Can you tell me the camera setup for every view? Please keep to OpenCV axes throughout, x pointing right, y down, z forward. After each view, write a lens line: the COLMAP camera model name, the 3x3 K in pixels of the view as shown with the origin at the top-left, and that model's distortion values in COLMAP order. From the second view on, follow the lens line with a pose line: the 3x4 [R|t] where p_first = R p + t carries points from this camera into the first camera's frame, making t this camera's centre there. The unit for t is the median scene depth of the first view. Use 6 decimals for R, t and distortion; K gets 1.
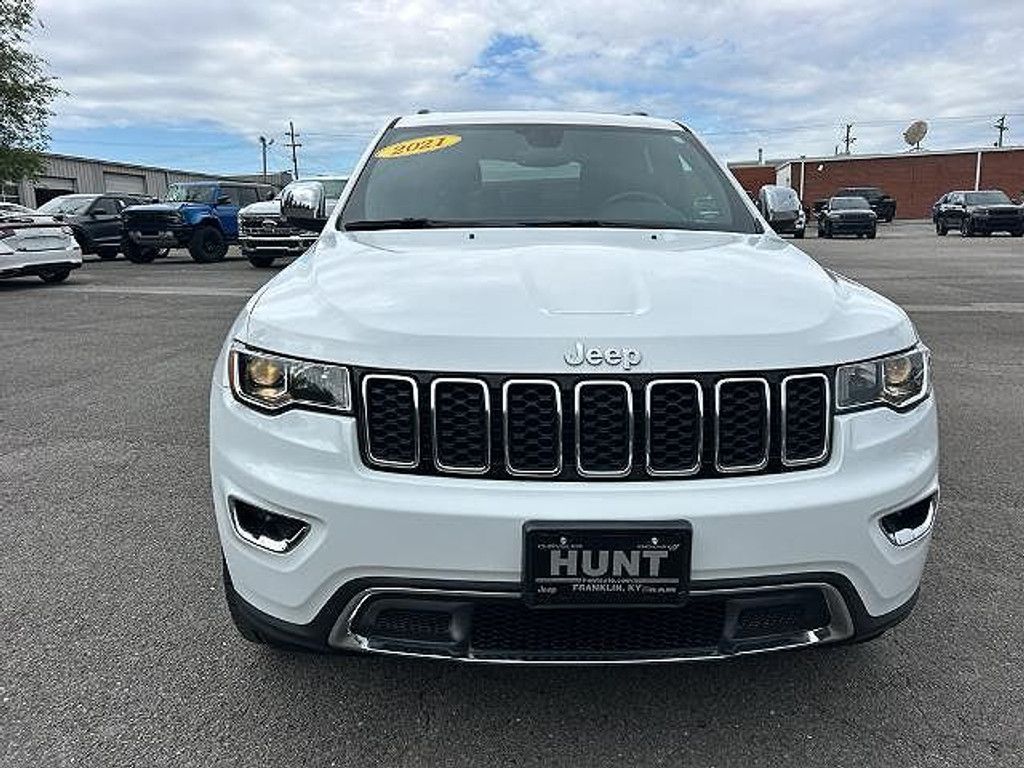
lens RADIAL K [[793.6, 0, 509.2], [0, 793.6, 392.5], [0, 0, 1]] dist [0.068308, -0.067865]
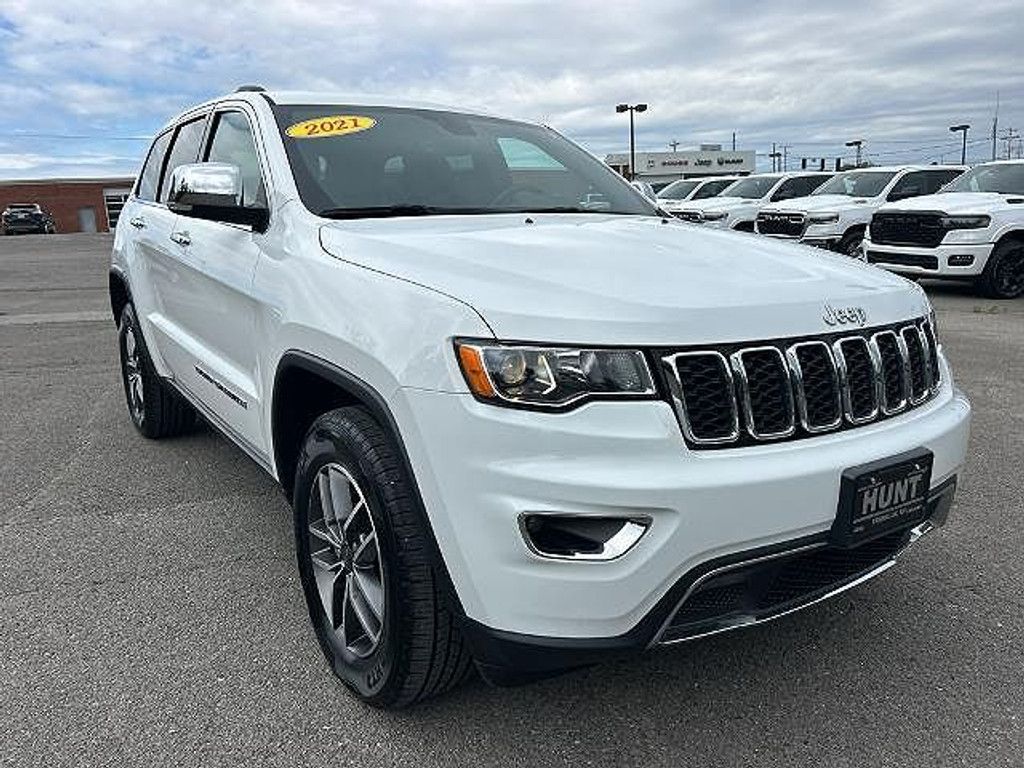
lens RADIAL K [[793.6, 0, 547.3], [0, 793.6, 389.5], [0, 0, 1]] dist [0.068308, -0.067865]
pose [[0.831850, -0.121557, 0.541525, -0.773619], [0.129465, 0.991302, 0.023645, -0.020750], [-0.539689, 0.050439, 0.840352, 0.261189]]
